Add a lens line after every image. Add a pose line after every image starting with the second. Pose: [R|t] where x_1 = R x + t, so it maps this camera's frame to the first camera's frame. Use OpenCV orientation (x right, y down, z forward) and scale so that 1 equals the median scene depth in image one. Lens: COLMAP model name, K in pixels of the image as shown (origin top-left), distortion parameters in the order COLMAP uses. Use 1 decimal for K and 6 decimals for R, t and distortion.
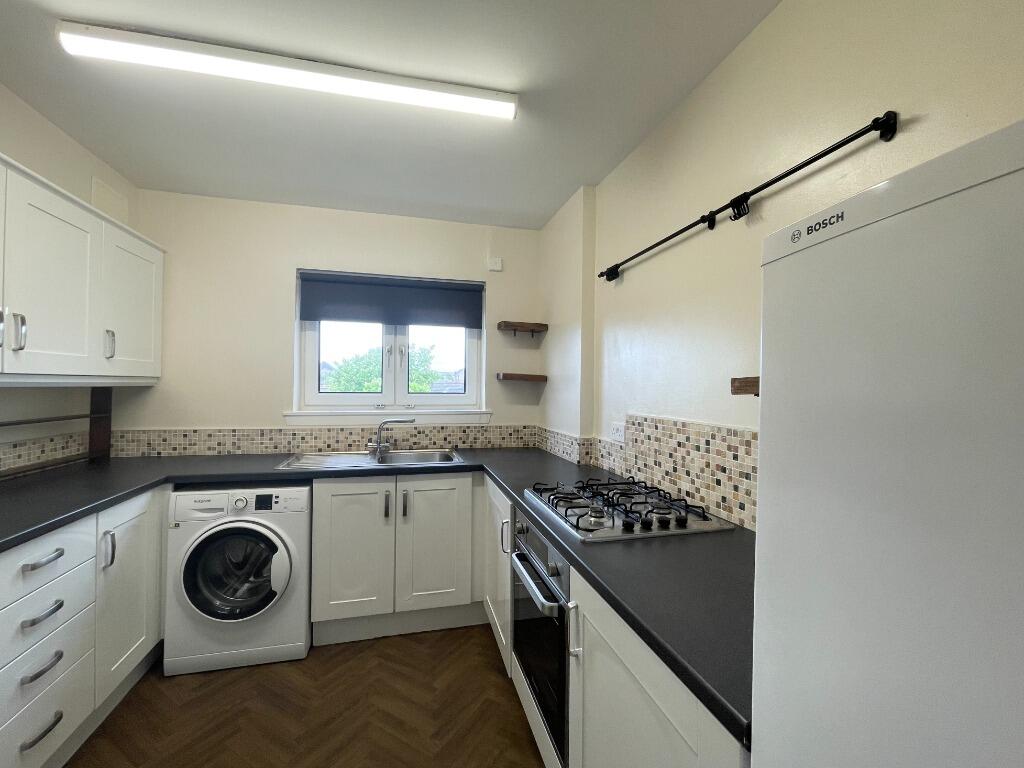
lens RADIAL K [[414.6, 0, 505.4], [0, 414.6, 383.9], [0, 0, 1]] dist [-0.000806, -0.000568]
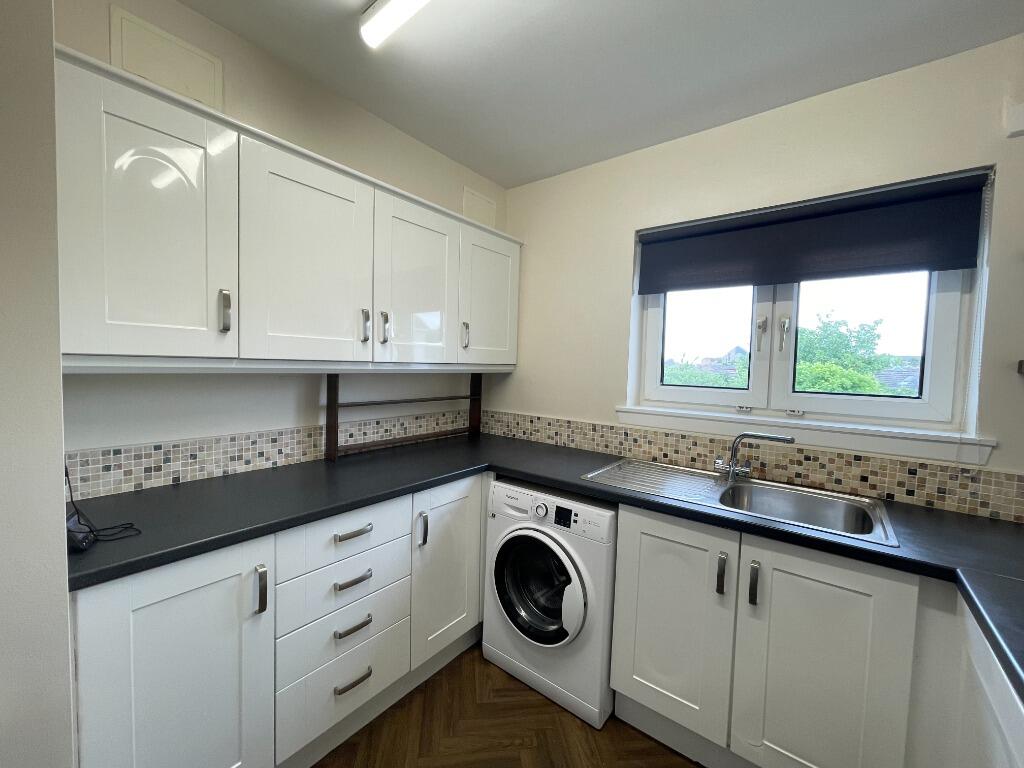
lens RADIAL K [[414.6, 0, 505.4], [0, 414.6, 383.9], [0, 0, 1]] dist [-0.000806, -0.000568]
pose [[0.613037, 0.044657, -0.788791, -0.008813], [-0.016683, 0.998910, 0.043588, -0.012737], [0.789878, -0.013562, 0.613114, 0.344401]]
